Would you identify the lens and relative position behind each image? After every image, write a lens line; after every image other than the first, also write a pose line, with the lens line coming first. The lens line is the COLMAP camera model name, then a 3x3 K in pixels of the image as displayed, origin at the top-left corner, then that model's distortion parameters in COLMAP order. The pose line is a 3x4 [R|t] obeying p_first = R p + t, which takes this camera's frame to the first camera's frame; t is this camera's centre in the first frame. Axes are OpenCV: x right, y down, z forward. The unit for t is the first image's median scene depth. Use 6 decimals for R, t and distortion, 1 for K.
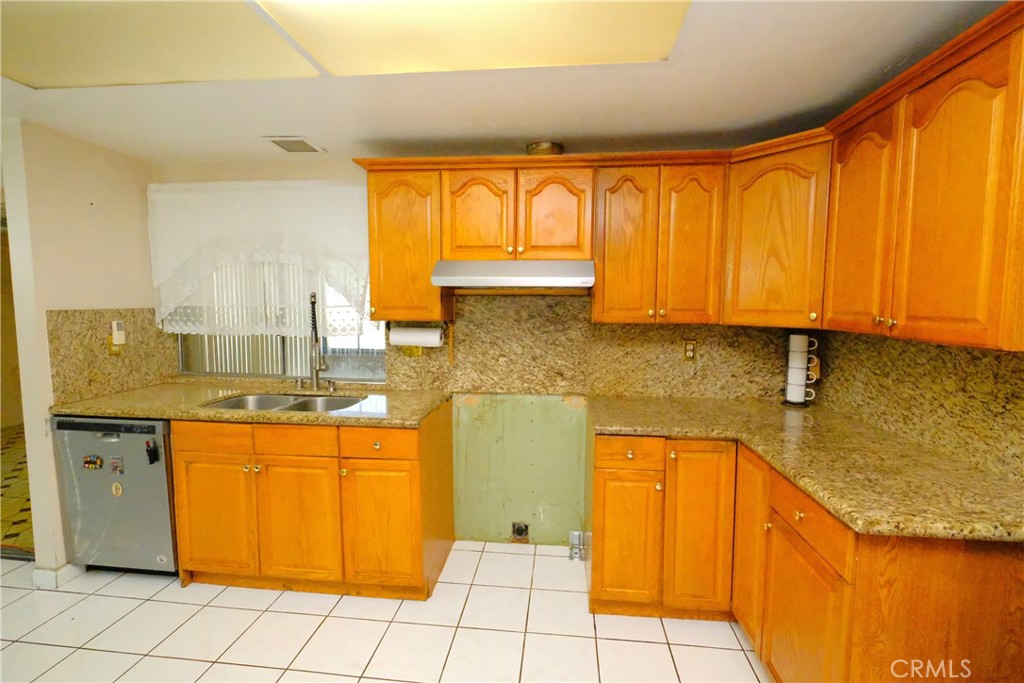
lens RADIAL K [[446.4, 0, 517.8], [0, 446.4, 340.6], [0, 0, 1]] dist [-0.001421, 0.000106]
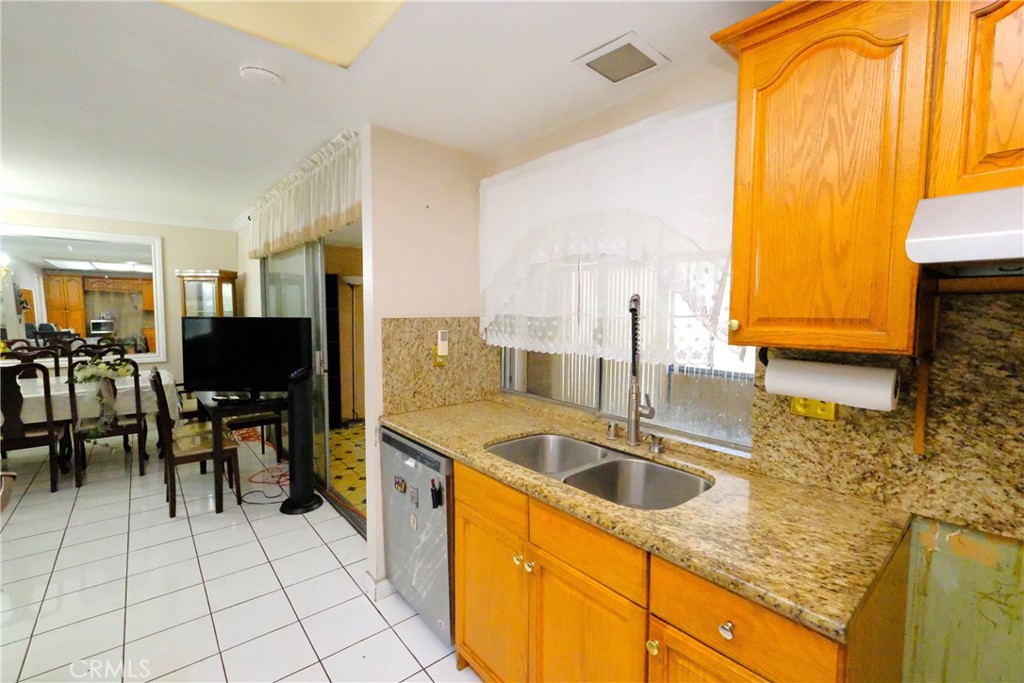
lens RADIAL K [[446.4, 0, 517.8], [0, 446.4, 340.6], [0, 0, 1]] dist [-0.001421, 0.000106]
pose [[0.724719, 0.045590, -0.687534, -0.145381], [-0.062201, 0.998063, 0.000617, -0.033184], [0.686231, 0.042318, 0.726152, 0.437375]]
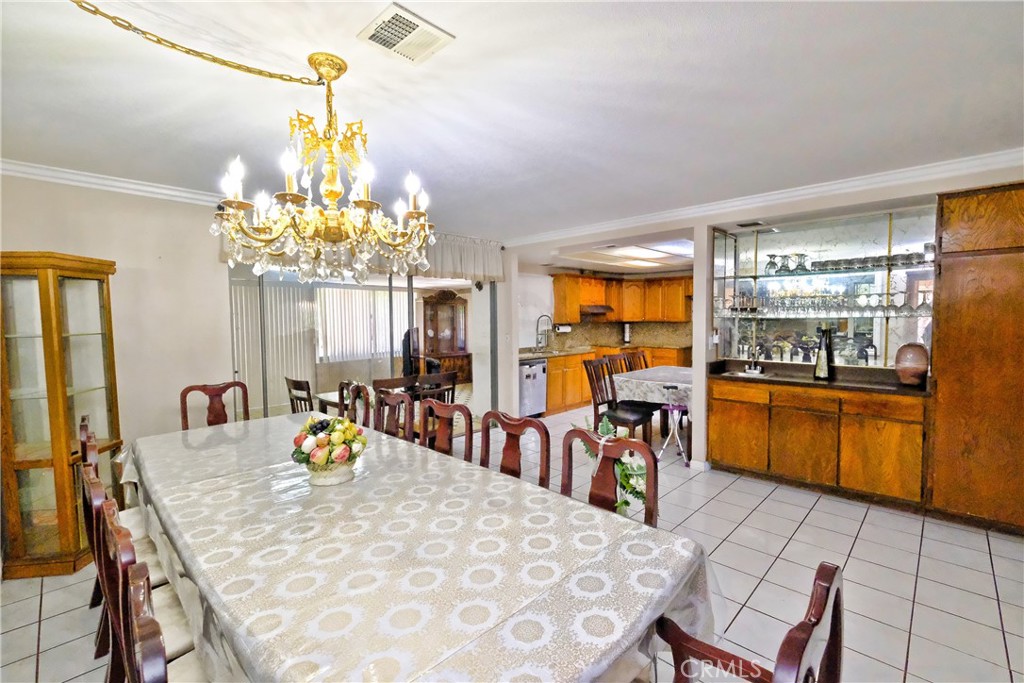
lens RADIAL K [[446.4, 0, 517.8], [0, 446.4, 340.6], [0, 0, 1]] dist [-0.001421, 0.000106]
pose [[0.614367, -0.055190, 0.787088, -2.863638], [0.082741, 0.996557, 0.005293, 0.029073], [-0.784670, 0.061873, 0.616818, -0.621564]]
